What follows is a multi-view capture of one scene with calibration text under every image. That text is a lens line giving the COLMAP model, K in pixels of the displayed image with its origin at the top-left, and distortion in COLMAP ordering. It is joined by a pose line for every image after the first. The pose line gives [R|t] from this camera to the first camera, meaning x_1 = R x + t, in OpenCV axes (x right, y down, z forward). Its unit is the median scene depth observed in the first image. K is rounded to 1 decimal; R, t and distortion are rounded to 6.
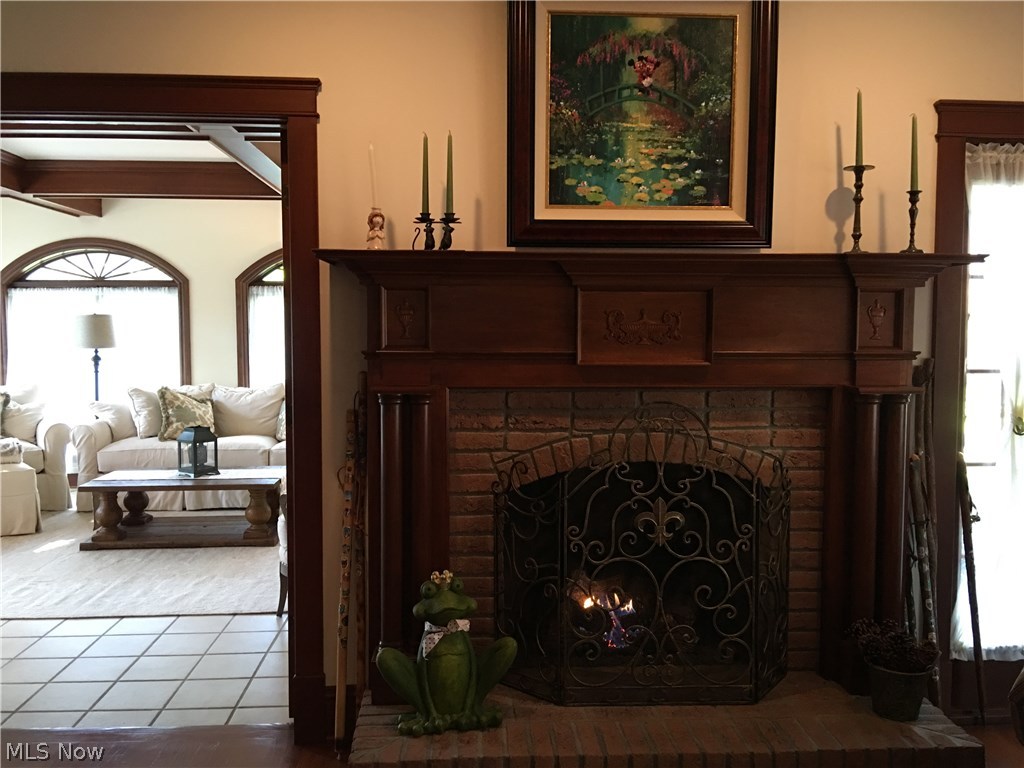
lens RADIAL K [[862.9, 0, 511.4], [0, 862.9, 378.1], [0, 0, 1]] dist [0.057774, -0.047577]
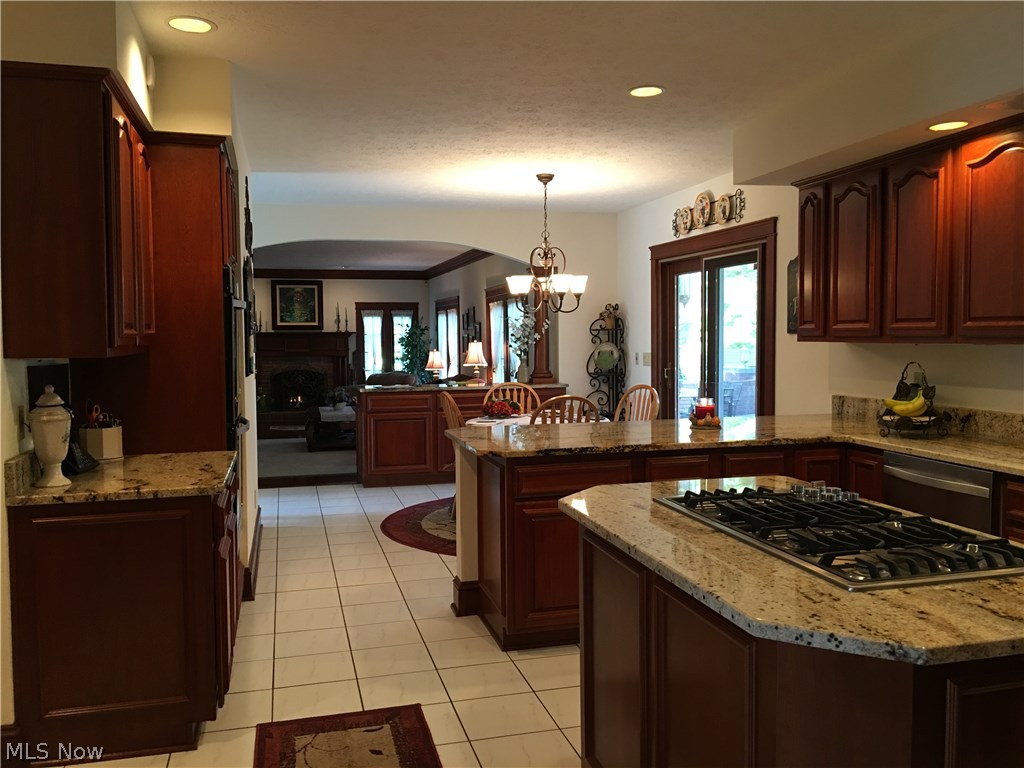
lens RADIAL K [[862.9, 0, 513.1], [0, 862.9, 381.2], [0, 0, 1]] dist [0.057774, -0.047577]
pose [[0.978640, -0.024183, 0.204152, 0.357468], [0.024809, 0.999692, -0.000504, 0.204101], [-0.204077, 0.005558, 0.978939, -4.615906]]
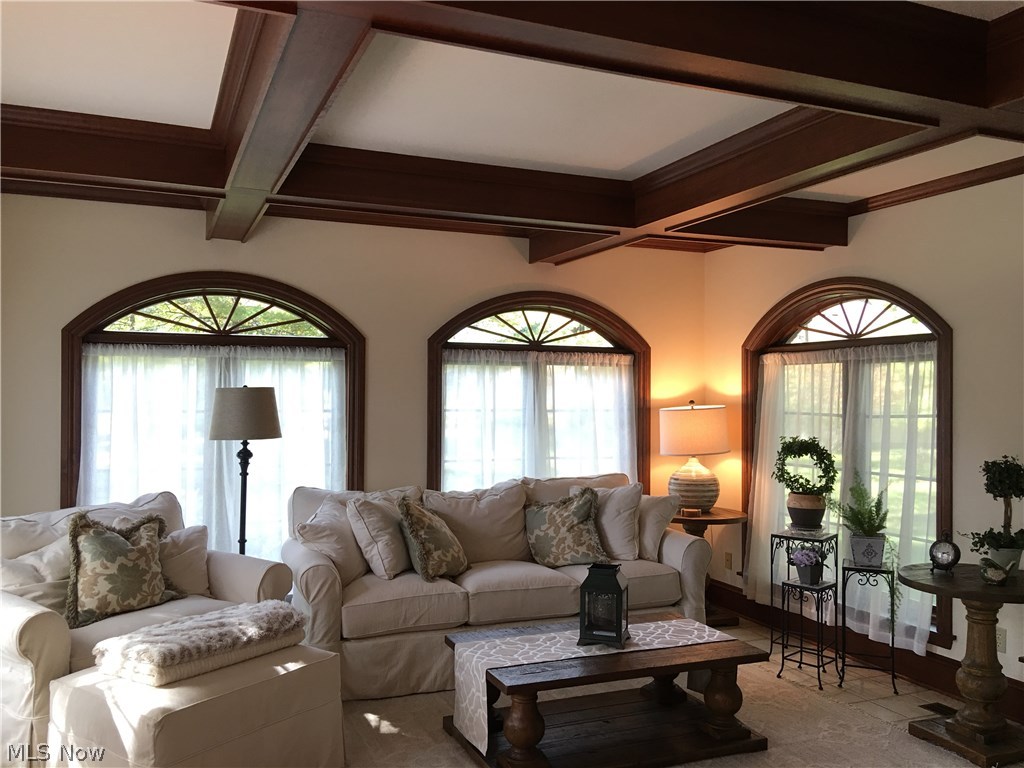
lens RADIAL K [[862.9, 0, 509.5], [0, 862.9, 390.9], [0, 0, 1]] dist [0.057774, -0.047577]
pose [[0.944512, 0.006738, 0.328406, -0.498218], [0.014454, 0.997969, -0.062046, -0.026420], [-0.328157, 0.063350, 0.942496, 0.316230]]
